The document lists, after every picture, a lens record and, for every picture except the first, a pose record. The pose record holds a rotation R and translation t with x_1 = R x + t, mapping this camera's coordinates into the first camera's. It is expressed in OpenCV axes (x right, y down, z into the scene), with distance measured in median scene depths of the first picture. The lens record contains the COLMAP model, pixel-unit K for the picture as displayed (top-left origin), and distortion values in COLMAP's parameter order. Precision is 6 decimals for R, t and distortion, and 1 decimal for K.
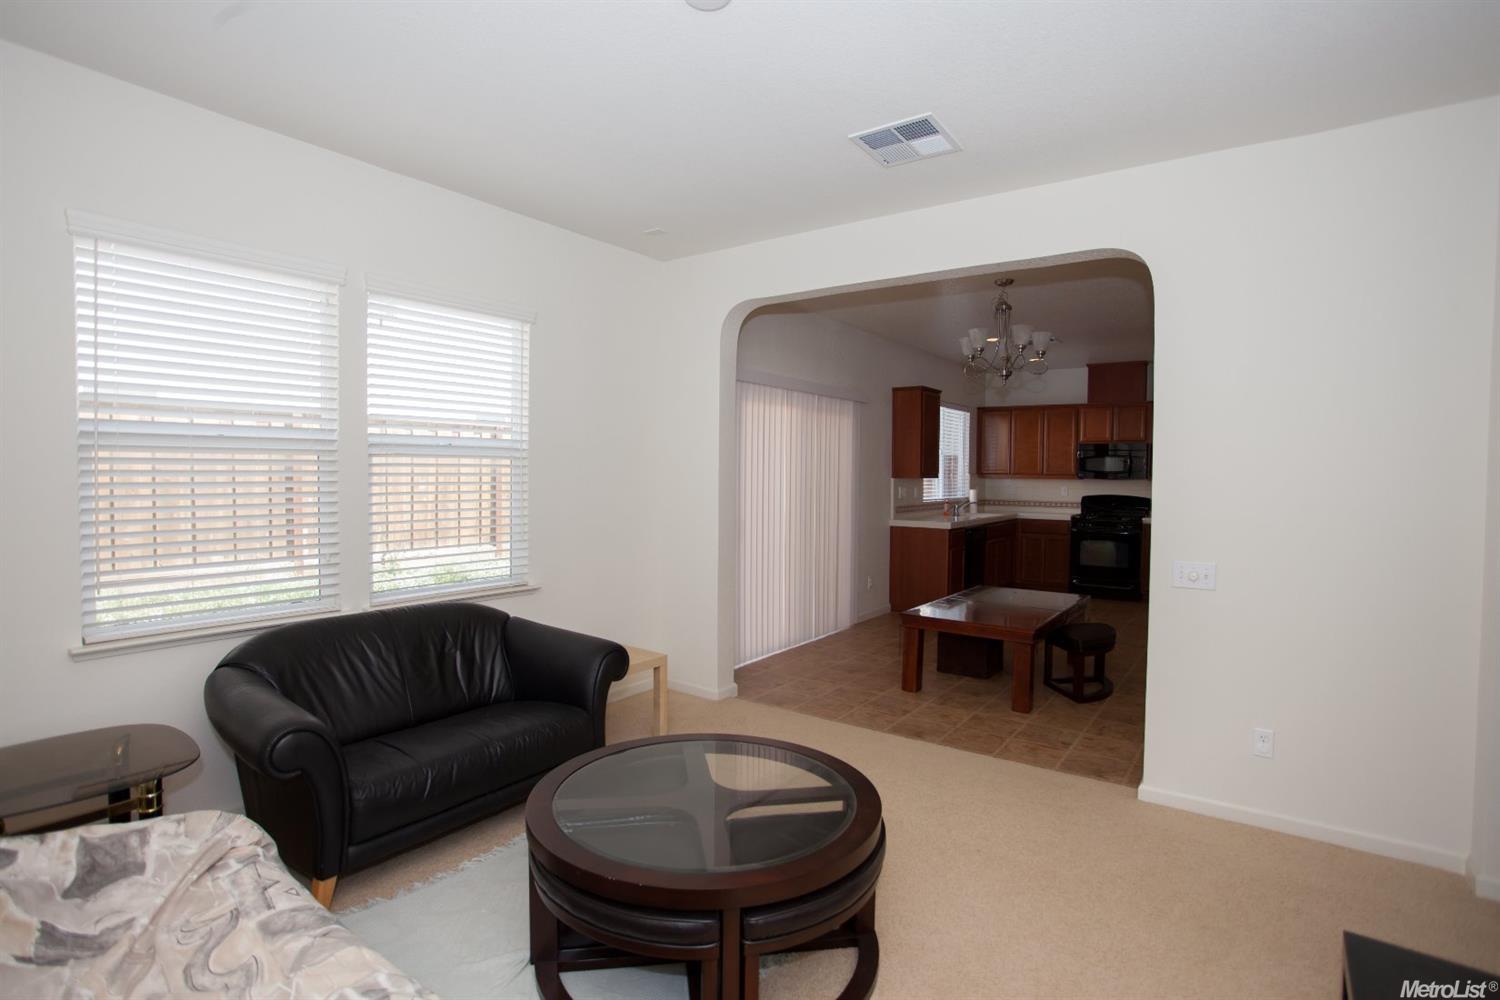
lens RADIAL K [[746.8, 0, 741.0], [0, 746.8, 490.3], [0, 0, 1]] dist [0.000714, 0.000015]
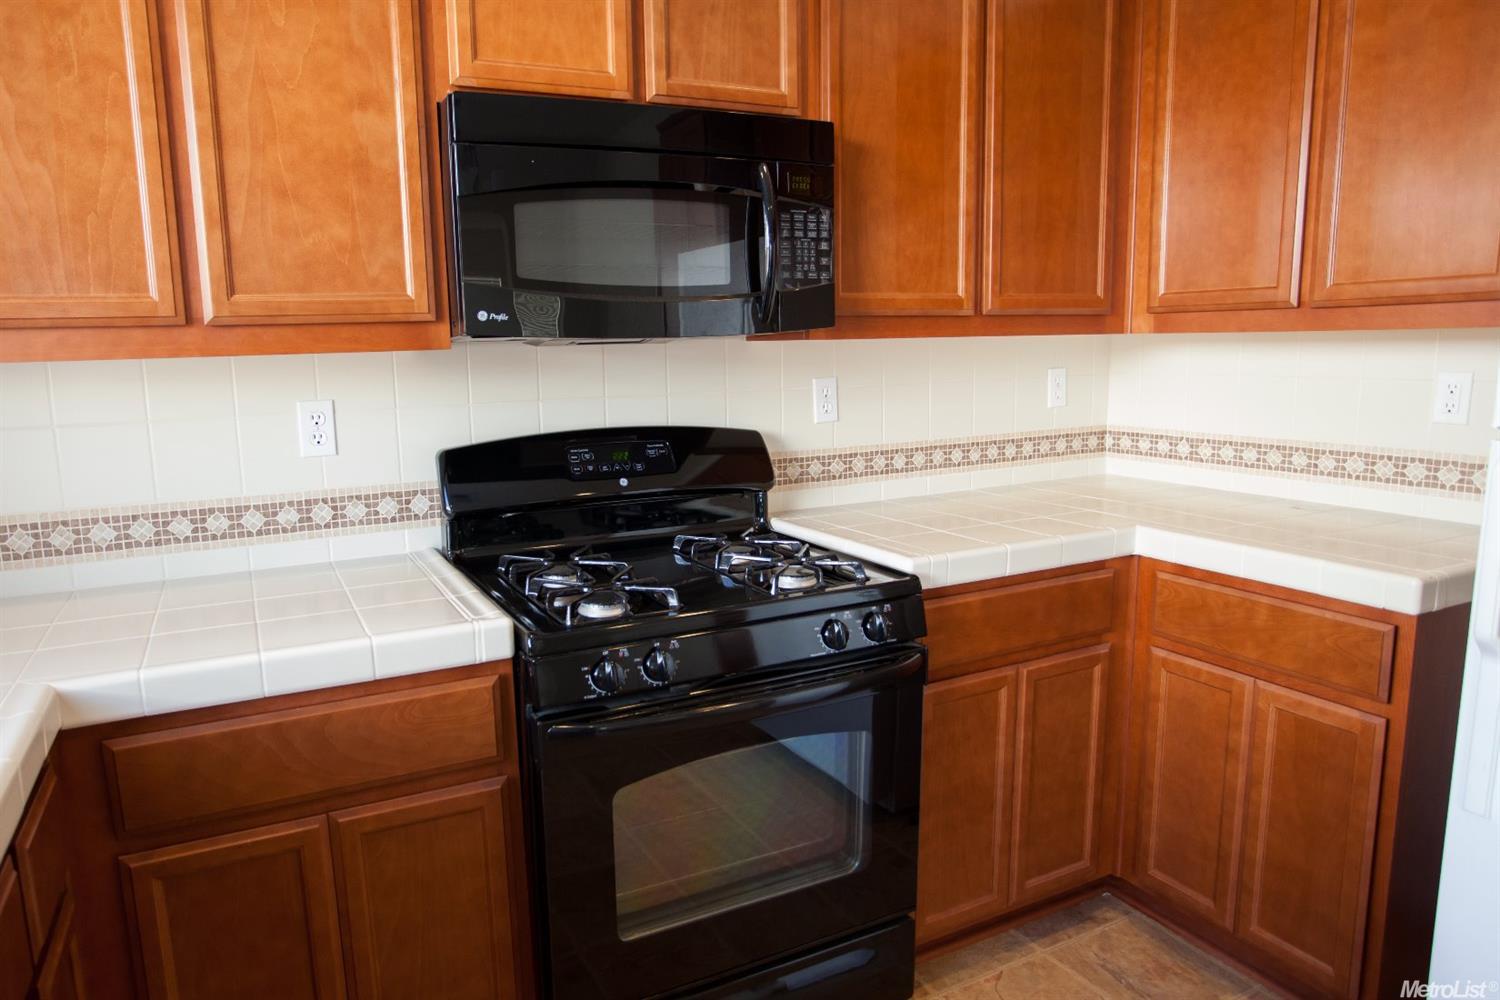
lens RADIAL K [[1008.8, 0, 741.6], [0, 1008.8, 505.5], [0, 0, 1]] dist [-0.052593, -0.000718]
pose [[0.434594, -0.160962, 0.886126, 0.583246], [0.047101, 0.986615, 0.156116, -0.024303], [-0.899394, -0.026110, 0.436358, 1.709299]]
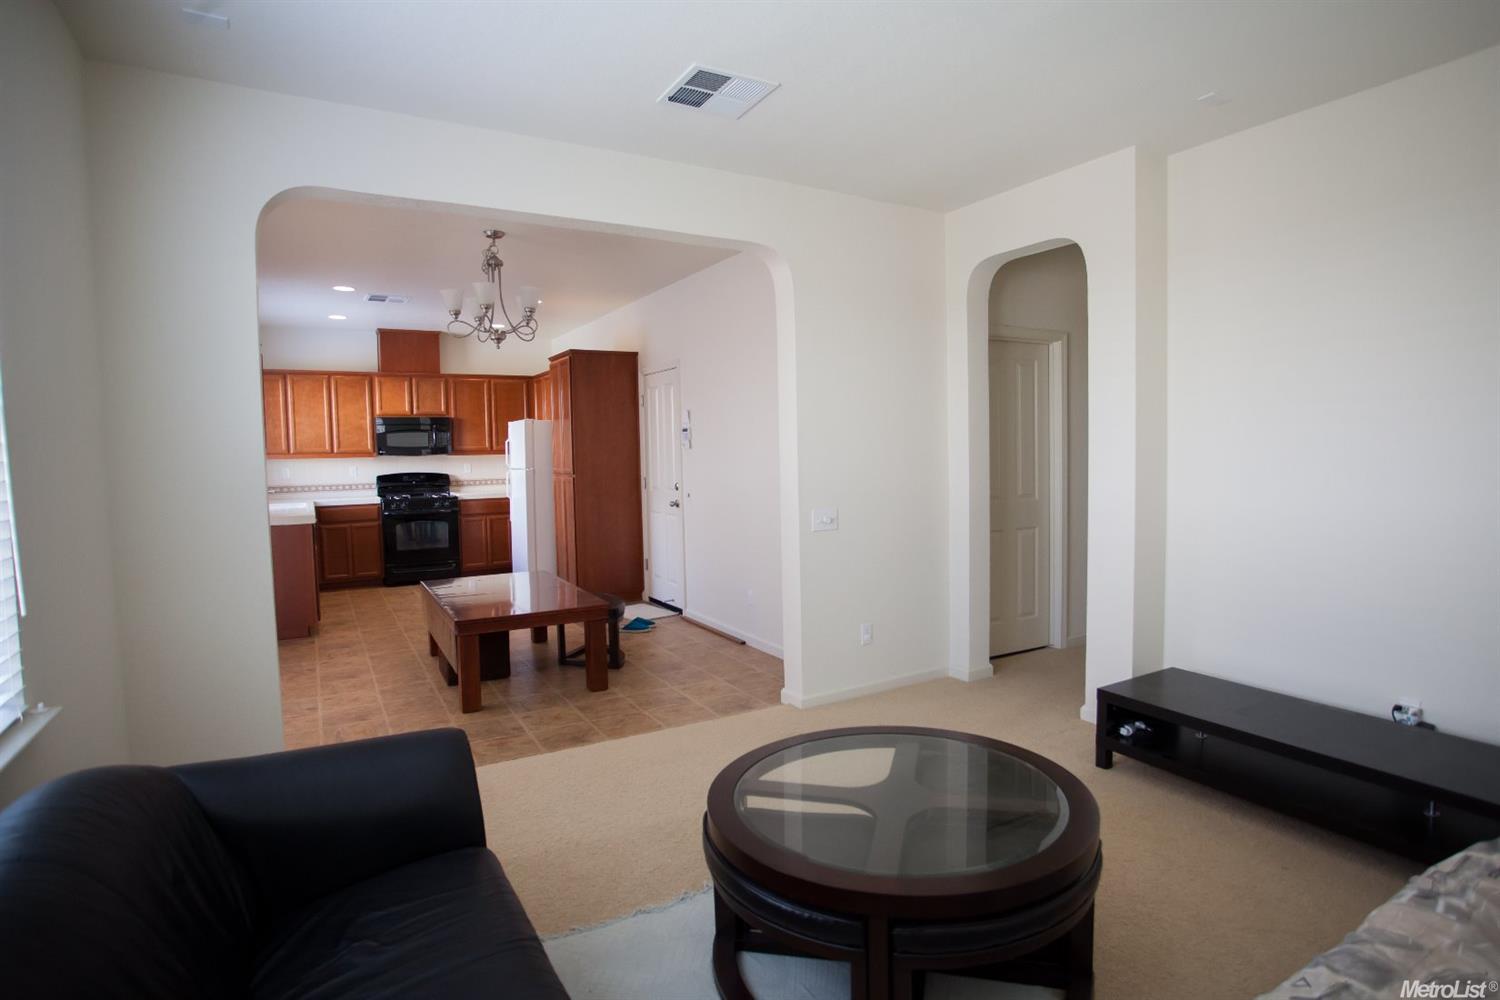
lens RADIAL K [[821.7, 0, 758.4], [0, 821.7, 500.0], [0, 0, 1]] dist [-0.019282, 0.007959]
pose [[0.408937, -0.073789, 0.909575, -0.501496], [0.043476, 0.997169, 0.061349, -0.007654], [-0.911527, 0.014456, 0.410987, 0.372513]]
